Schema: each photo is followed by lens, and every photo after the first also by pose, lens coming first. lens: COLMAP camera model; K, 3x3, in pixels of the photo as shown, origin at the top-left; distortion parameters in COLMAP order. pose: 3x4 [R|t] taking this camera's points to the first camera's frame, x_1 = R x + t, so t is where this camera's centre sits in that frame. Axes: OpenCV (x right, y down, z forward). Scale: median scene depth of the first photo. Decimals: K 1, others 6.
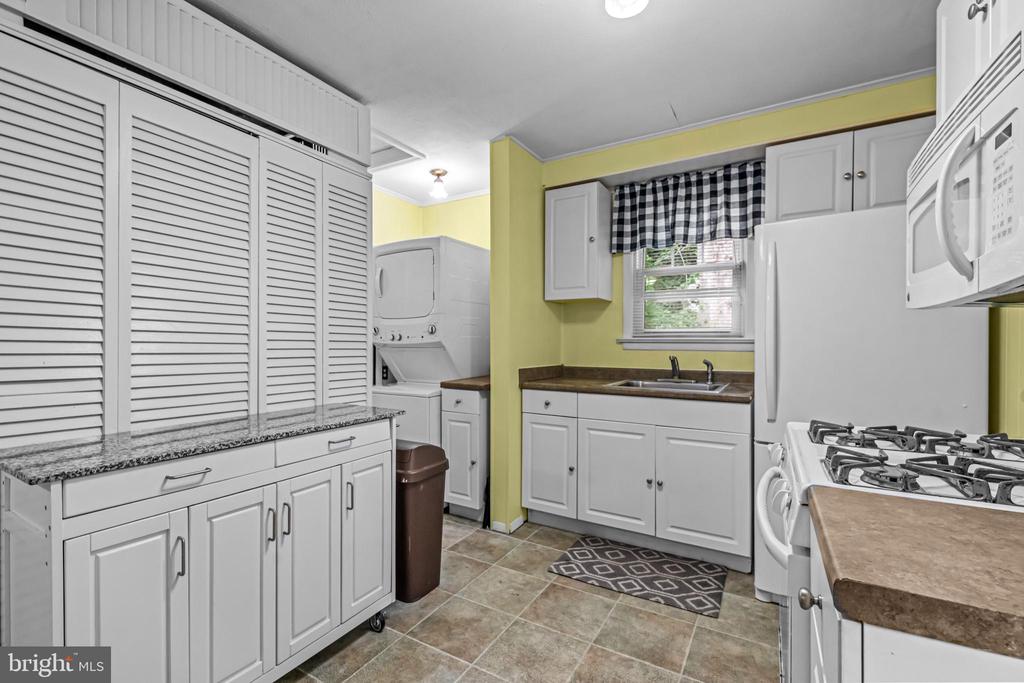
lens RADIAL K [[452.9, 0, 508.8], [0, 452.9, 343.9], [0, 0, 1]] dist [0.003185, 0.000184]
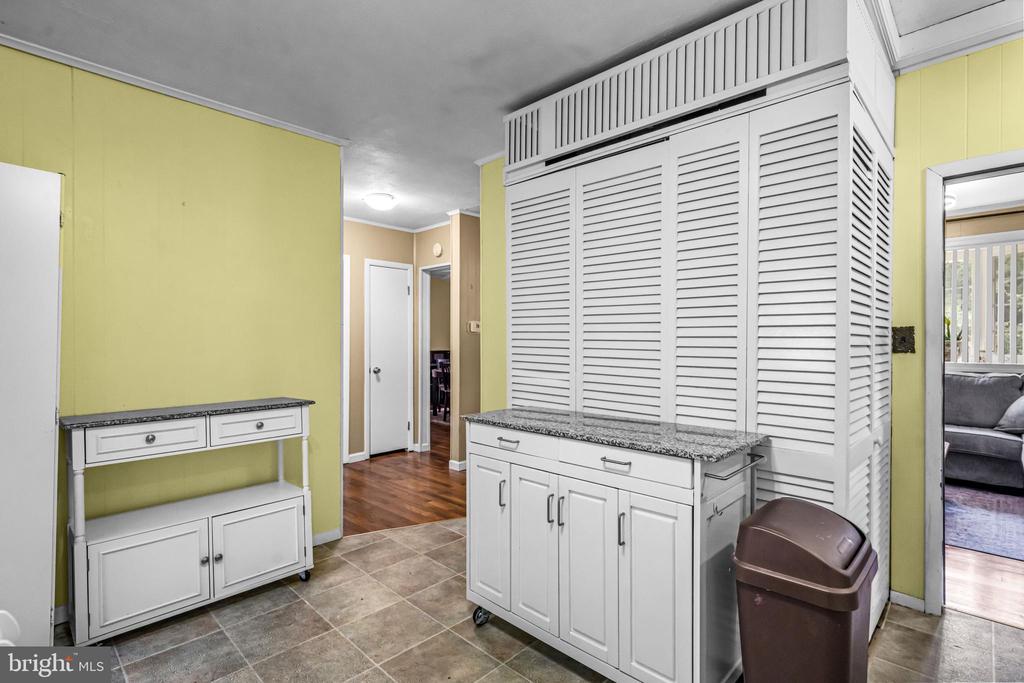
lens RADIAL K [[498.1, 0, 507.5], [0, 498.1, 346.1], [0, 0, 1]] dist [0.002748, 0.000173]
pose [[-0.242841, -0.001072, -0.970066, 0.692580], [-0.005868, 0.999983, 0.000364, -0.012357], [0.970048, 0.005781, -0.242843, 1.136179]]
